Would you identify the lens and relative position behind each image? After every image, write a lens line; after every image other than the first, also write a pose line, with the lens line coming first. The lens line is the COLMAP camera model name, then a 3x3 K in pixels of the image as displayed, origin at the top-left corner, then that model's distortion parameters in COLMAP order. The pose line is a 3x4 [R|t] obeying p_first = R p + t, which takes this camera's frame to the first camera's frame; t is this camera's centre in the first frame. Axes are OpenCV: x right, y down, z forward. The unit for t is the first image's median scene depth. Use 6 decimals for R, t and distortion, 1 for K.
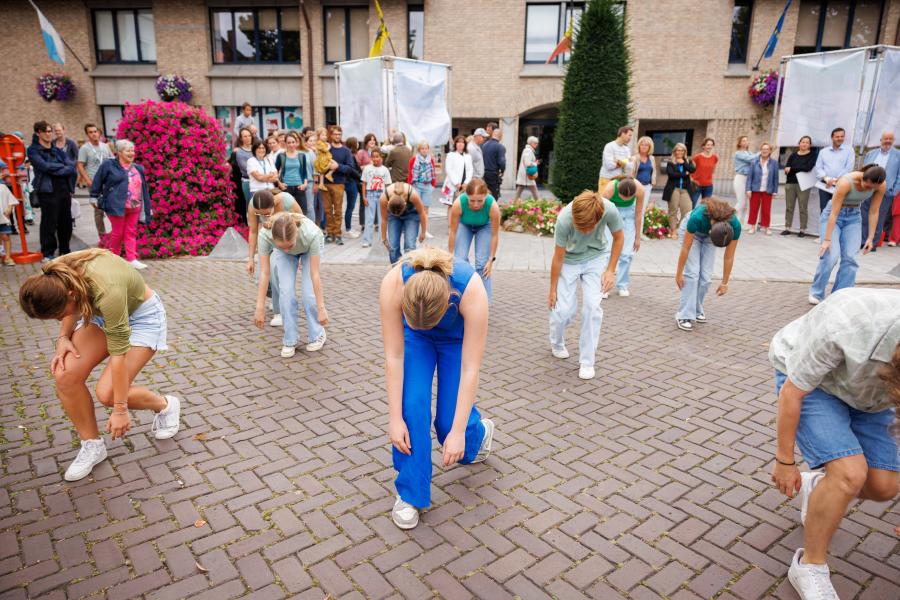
lens RADIAL K [[599.9, 0, 450.0], [0, 599.9, 301.4], [0, 0, 1]] dist [-0.002849, 0.005276]
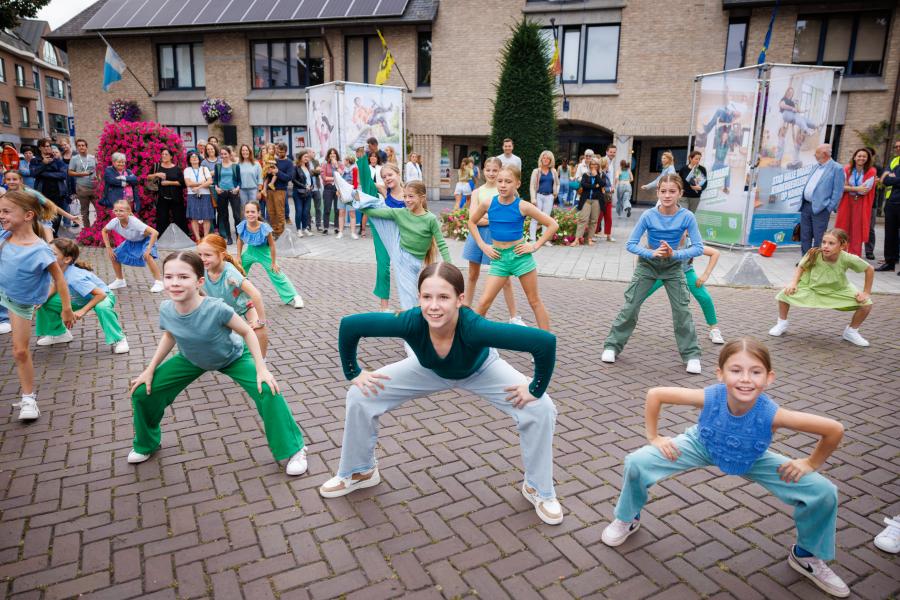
lens RADIAL K [[599.9, 0, 441.8], [0, 599.9, 300.5], [0, 0, 1]] dist [-0.002849, 0.005276]
pose [[0.986060, 0.041263, -0.161195, 0.251723], [-0.046208, 0.998566, -0.027048, 0.027226], [0.159847, 0.034120, 0.986552, -0.073716]]
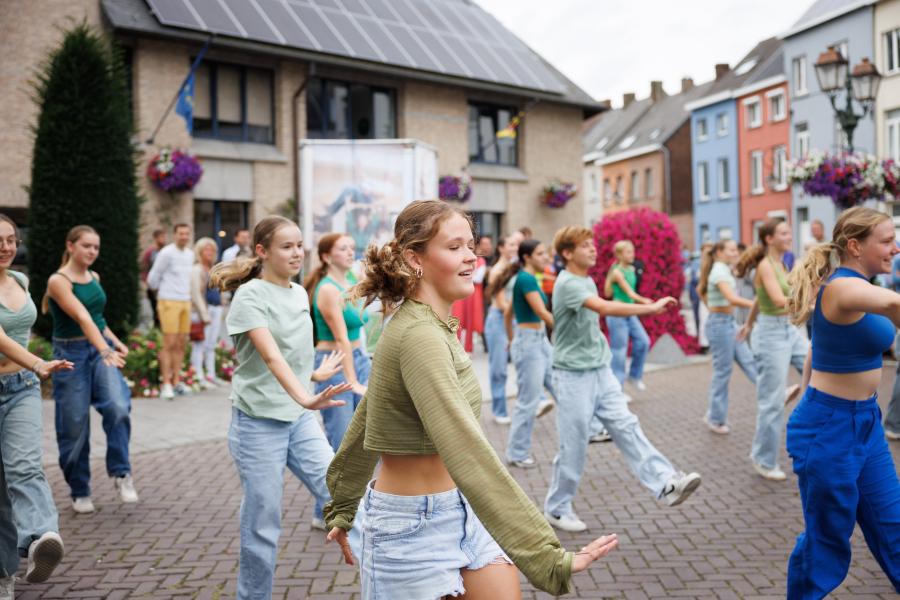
lens RADIAL K [[1034.1, 0, 451.6], [0, 1034.1, 312.2], [0, 0, 1]] dist [0.005503, 0.000000]
pose [[0.604457, -0.057834, 0.794536, -0.358831], [0.206765, 0.974572, -0.086361, -0.021809], [-0.769337, 0.216484, 0.601045, 0.058653]]
